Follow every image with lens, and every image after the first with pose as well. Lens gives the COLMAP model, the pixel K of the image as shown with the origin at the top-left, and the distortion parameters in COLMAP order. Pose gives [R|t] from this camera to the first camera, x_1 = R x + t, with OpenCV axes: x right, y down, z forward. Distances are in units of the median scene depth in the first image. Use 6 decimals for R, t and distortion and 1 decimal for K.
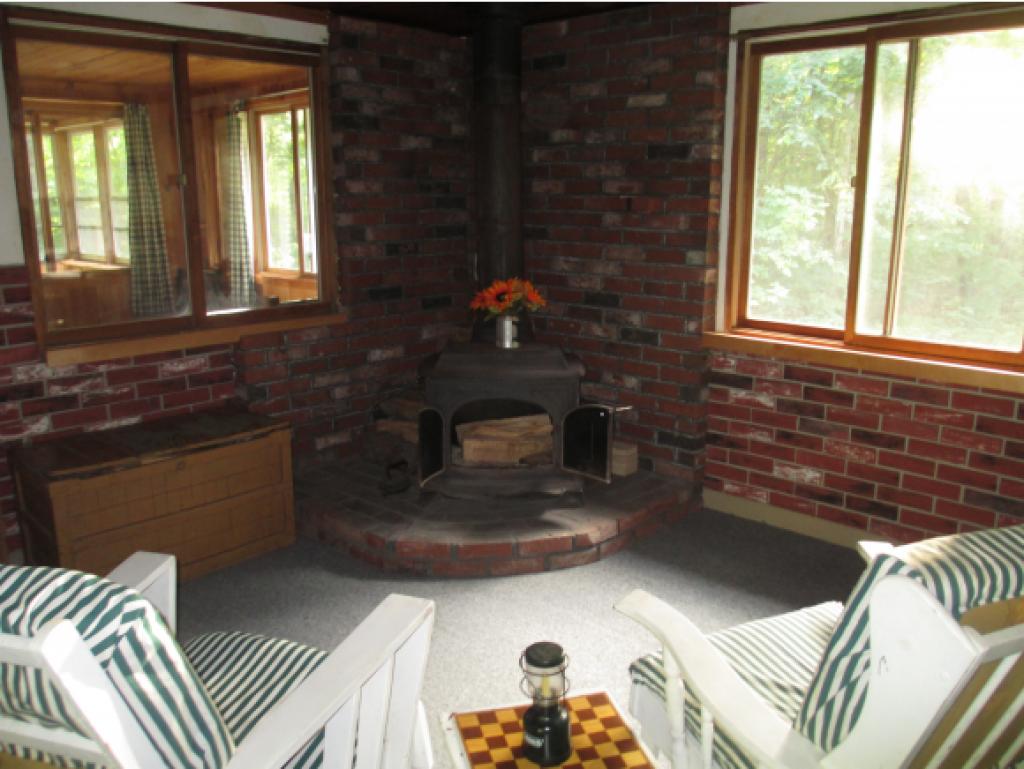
lens RADIAL K [[865.0, 0, 517.0], [0, 865.0, 377.7], [0, 0, 1]] dist [-0.063711, 0.047819]
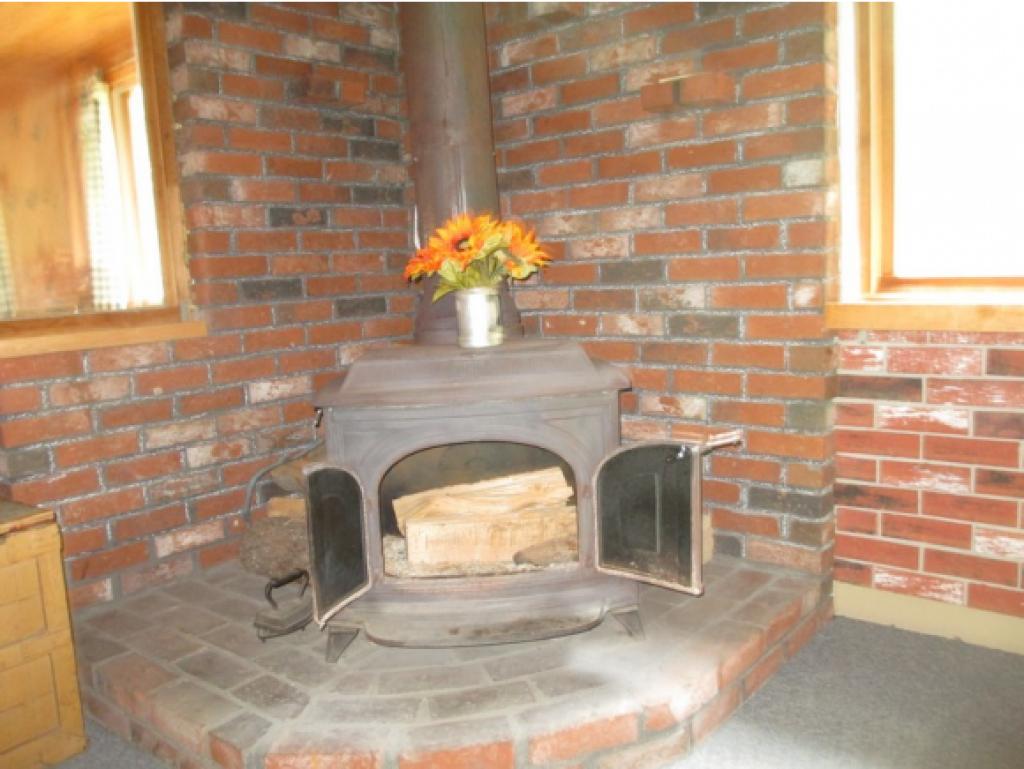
lens RADIAL K [[865.0, 0, 505.7], [0, 865.0, 392.9], [0, 0, 1]] dist [-0.063711, 0.047819]
pose [[0.997897, -0.060069, 0.024376, -0.008670], [0.061639, 0.995655, -0.069799, 0.029939], [-0.020078, 0.071155, 0.997263, 0.436586]]
